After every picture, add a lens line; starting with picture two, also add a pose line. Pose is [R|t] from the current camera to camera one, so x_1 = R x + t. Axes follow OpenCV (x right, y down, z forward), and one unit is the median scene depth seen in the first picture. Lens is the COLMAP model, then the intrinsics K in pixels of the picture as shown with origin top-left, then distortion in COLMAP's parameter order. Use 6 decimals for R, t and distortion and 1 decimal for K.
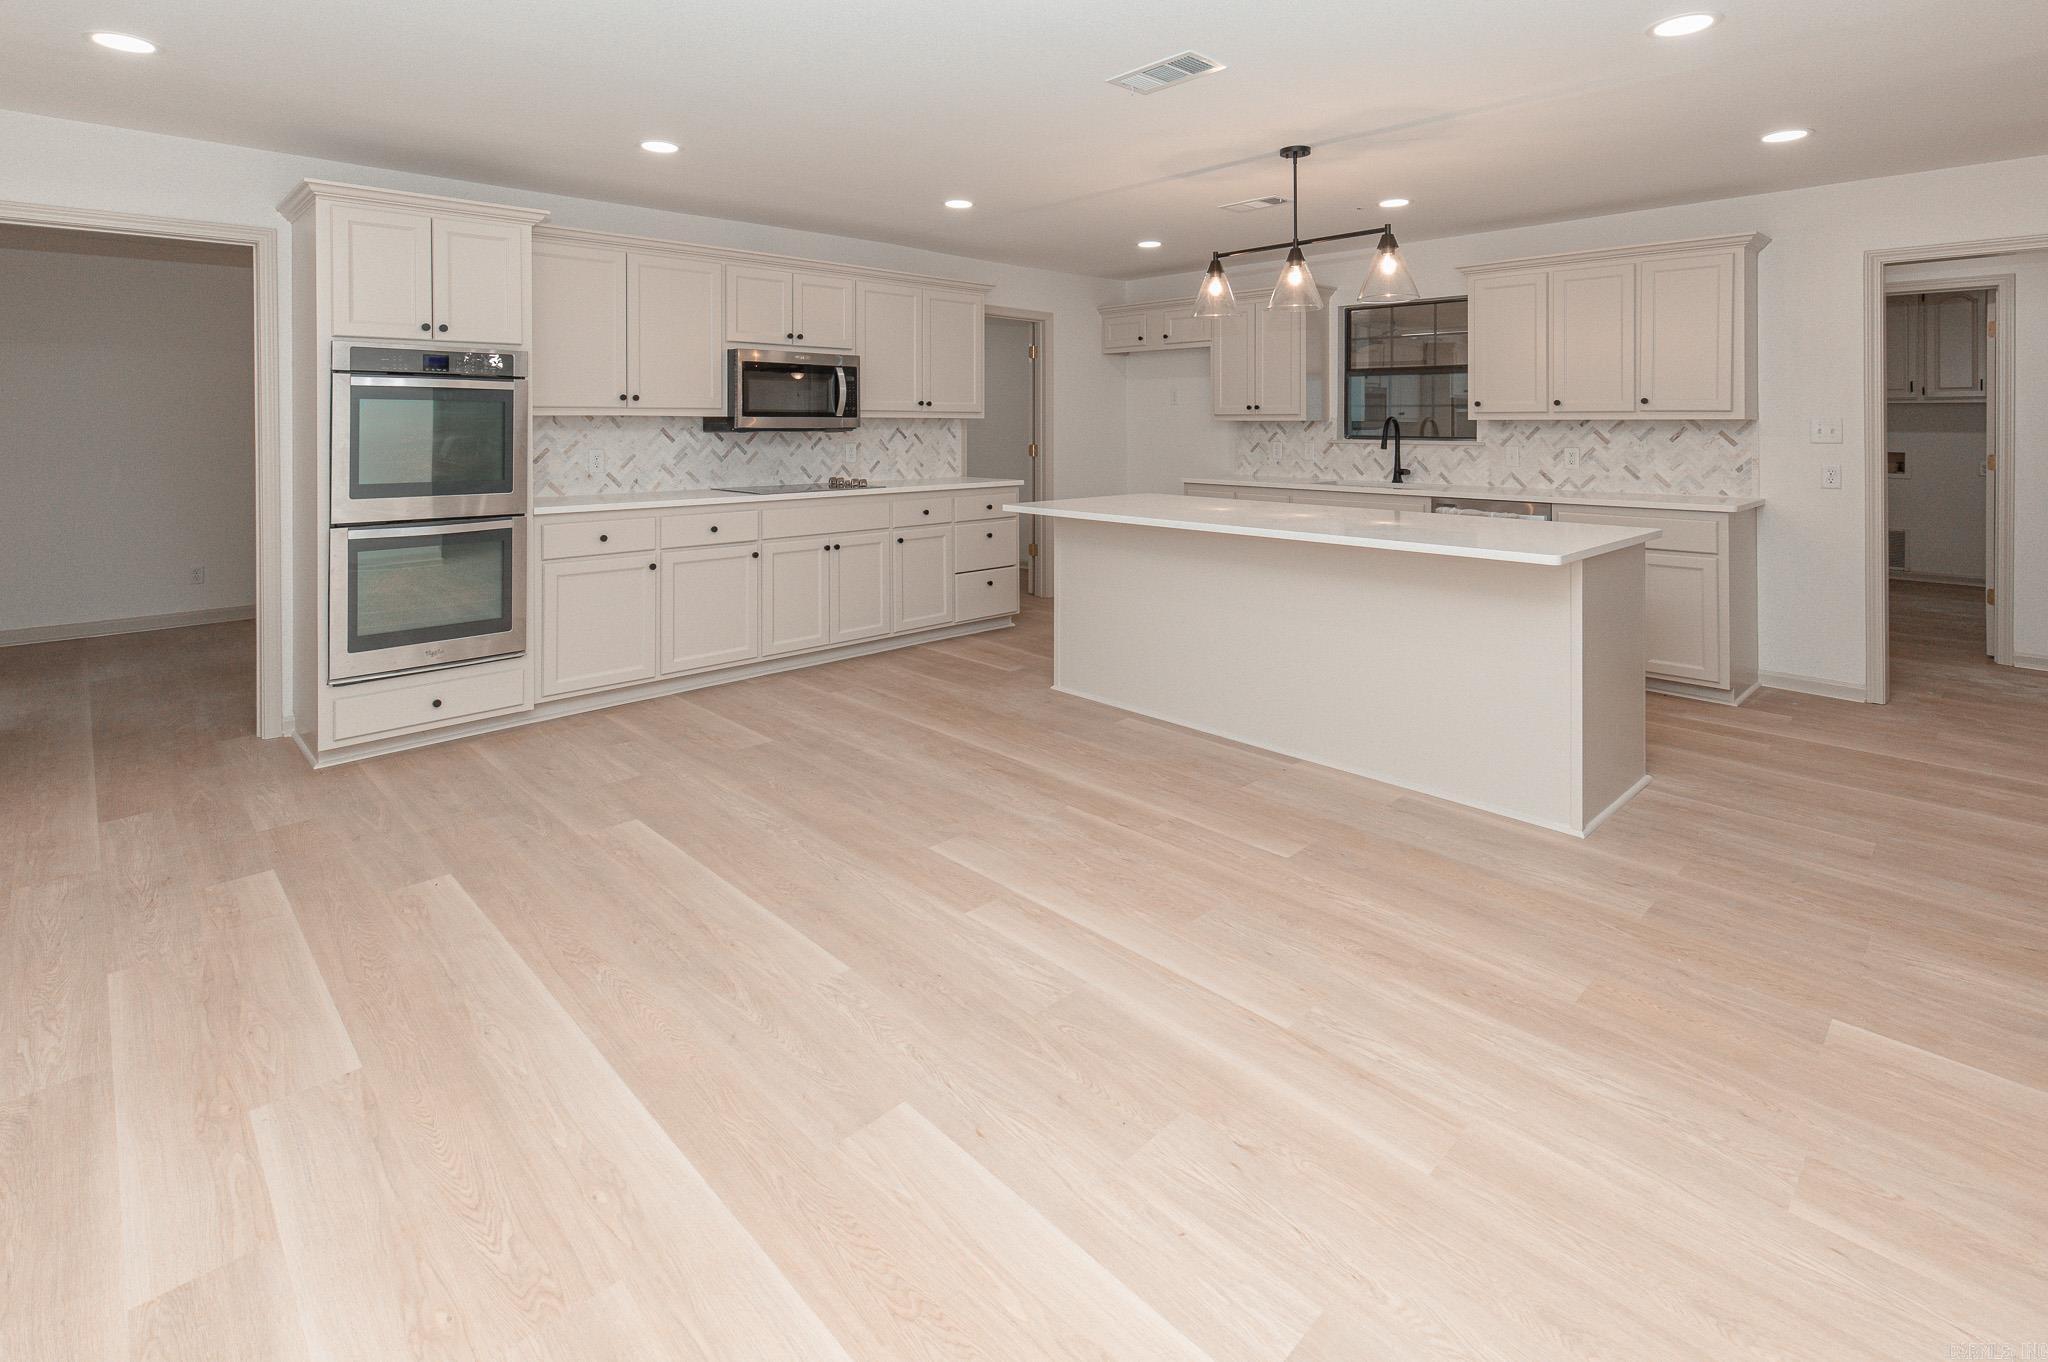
lens RADIAL K [[981.1, 0, 1011.9], [0, 981.1, 422.1], [0, 0, 1]] dist [0.007577, -0.004799]
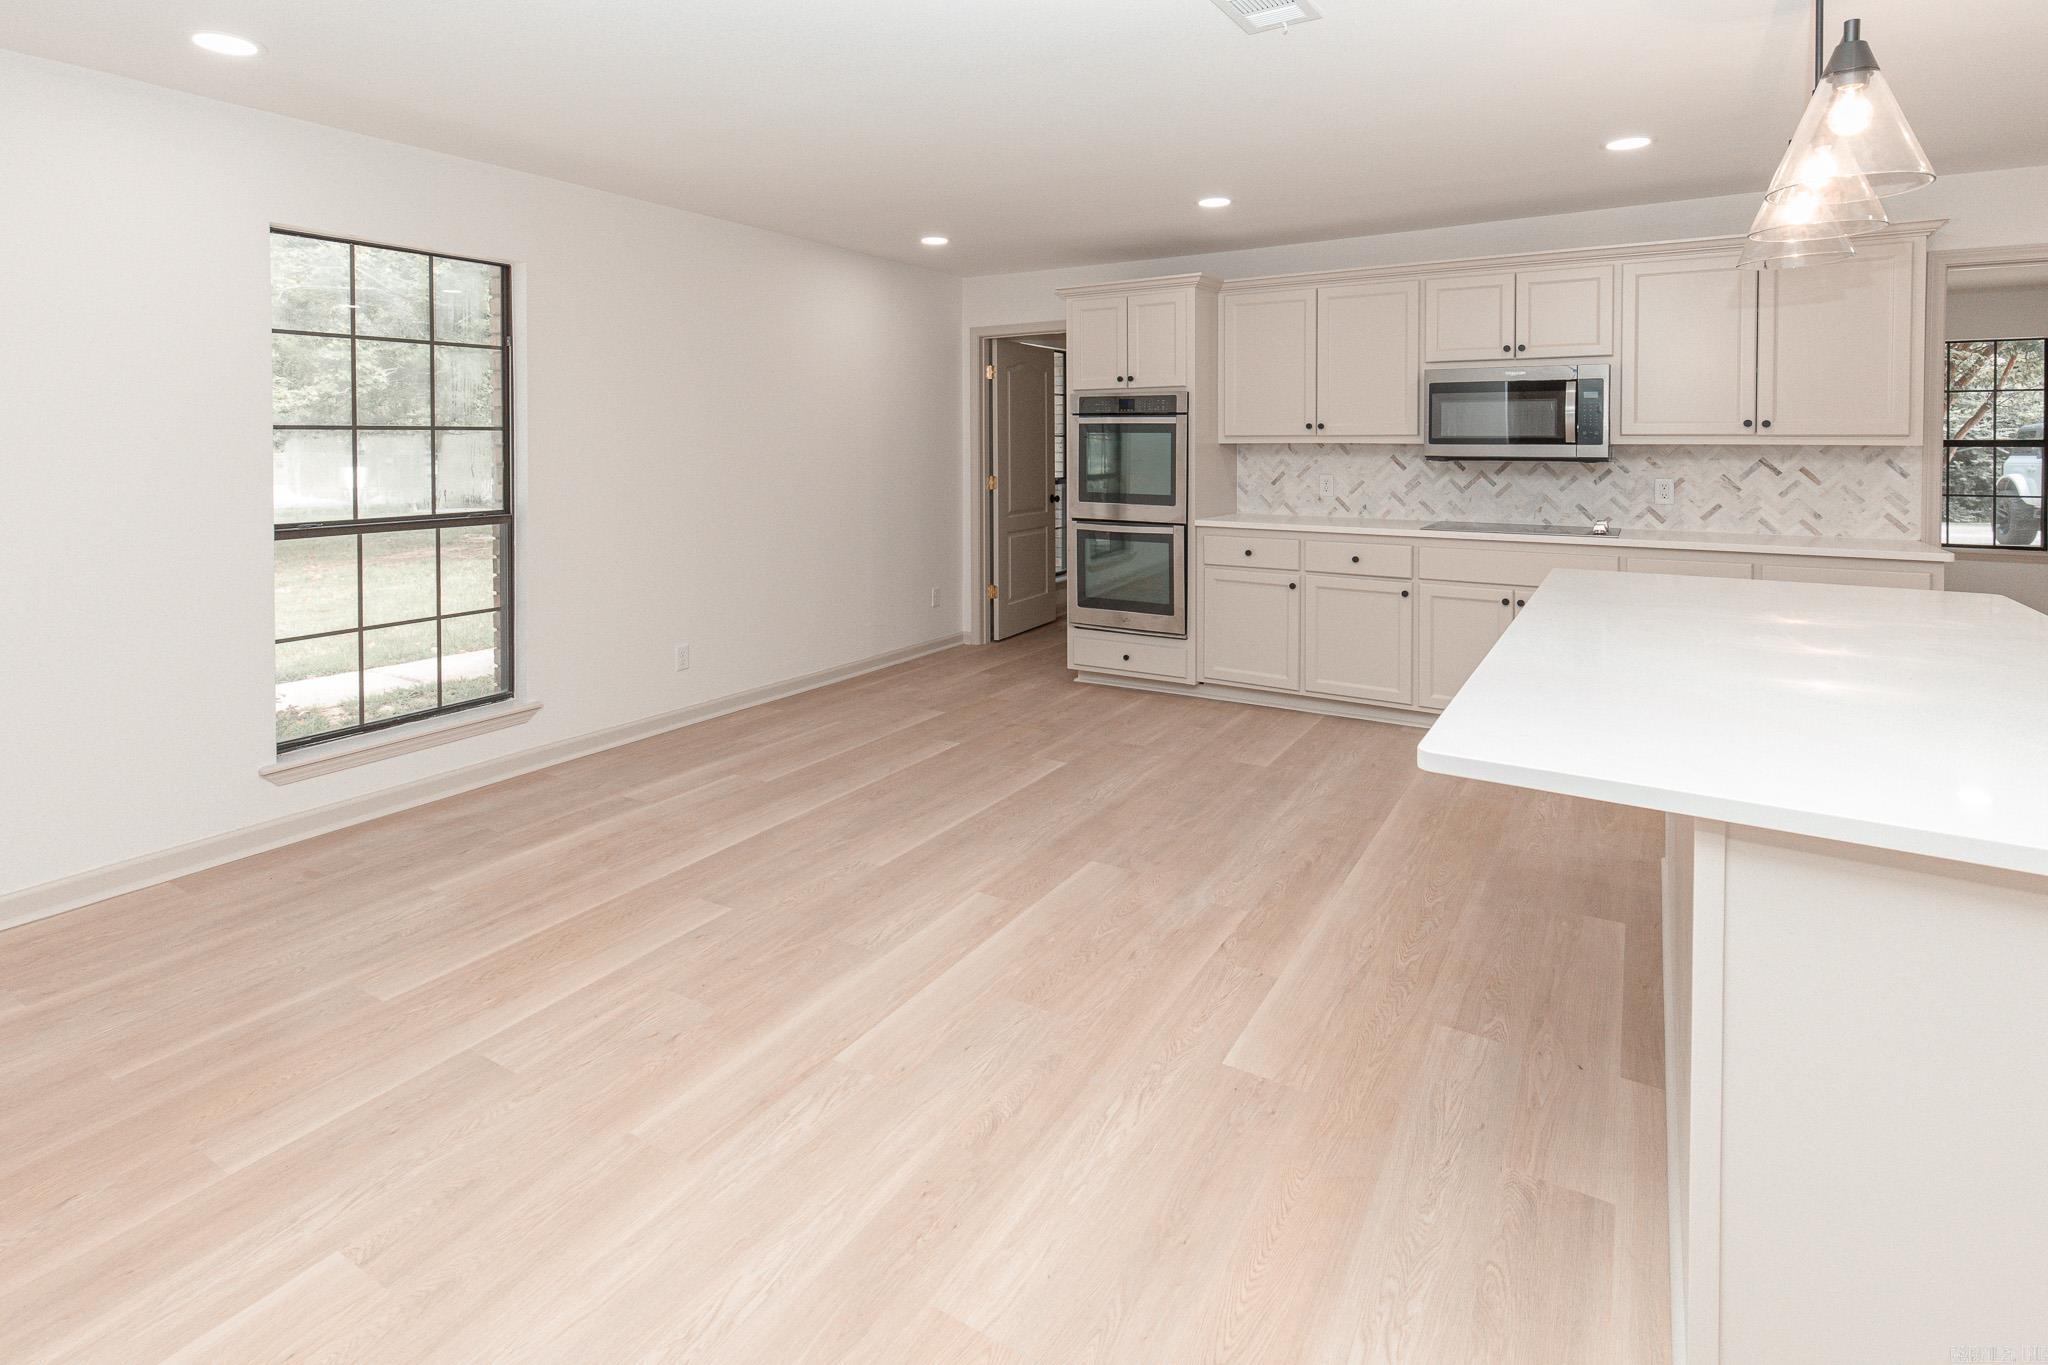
lens RADIAL K [[1014.2, 0, 1003.7], [0, 1014.2, 476.0], [0, 0, 1]] dist [0.008827, -0.000648]
pose [[0.244560, 0.034971, -0.969003, 0.519717], [0.001513, 0.999334, 0.036448, -0.010431], [0.969633, -0.010379, 0.244344, 0.360774]]
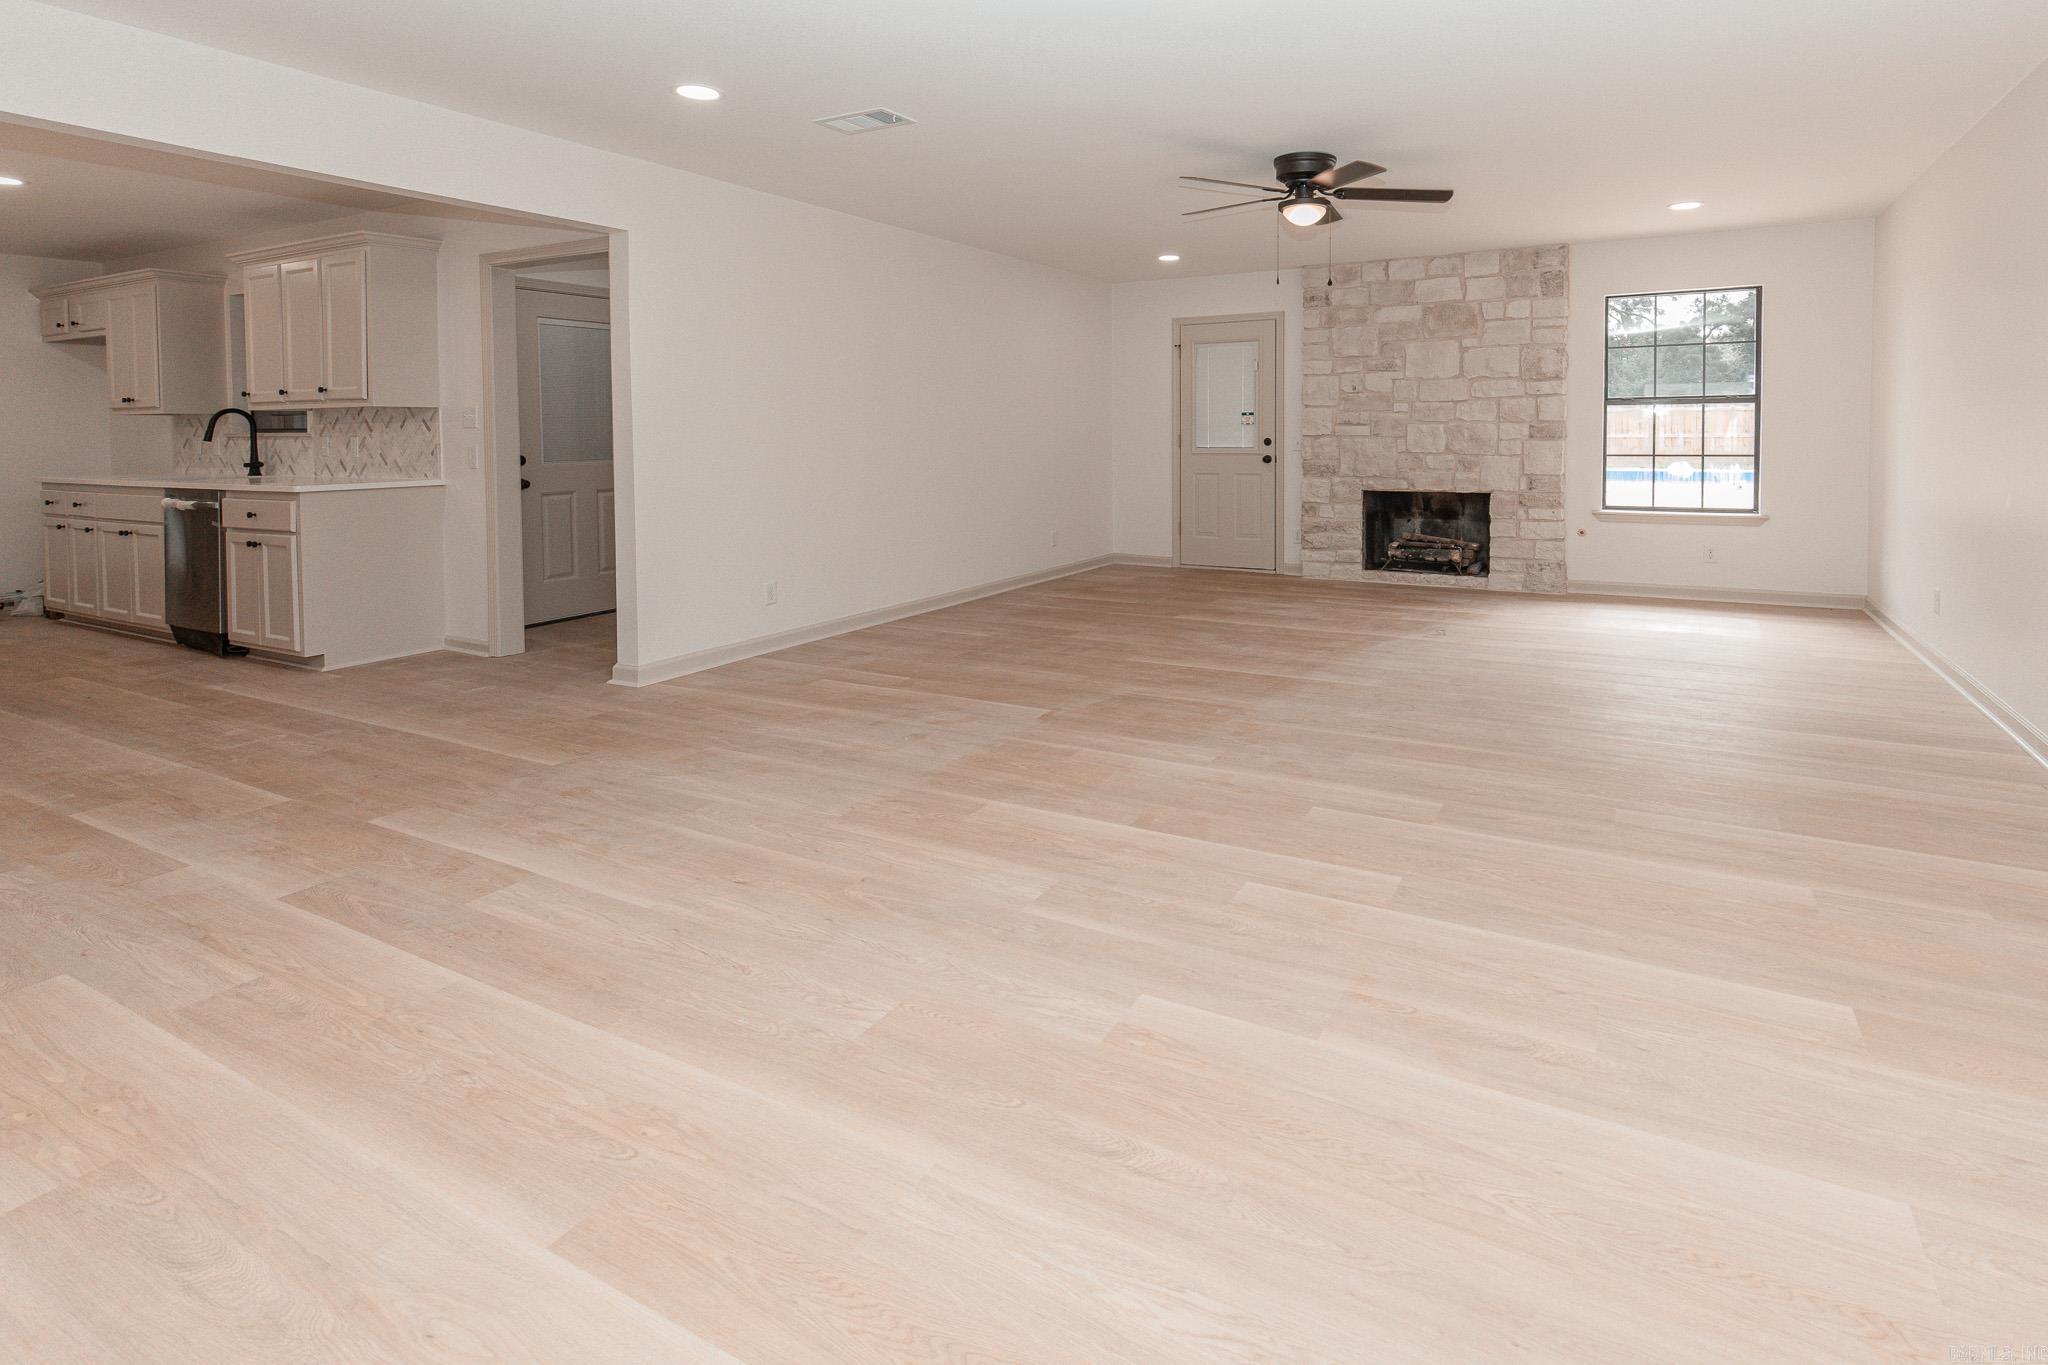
lens RADIAL K [[923.5, 0, 1144.5], [0, 923.5, 443.0], [0, 0, 1]] dist [0.010014, -0.002963]
pose [[0.932082, -0.007729, 0.362166, 1.015912], [0.005319, 0.999957, 0.007650, 0.030301], [-0.362209, -0.005204, 0.932082, -0.221337]]
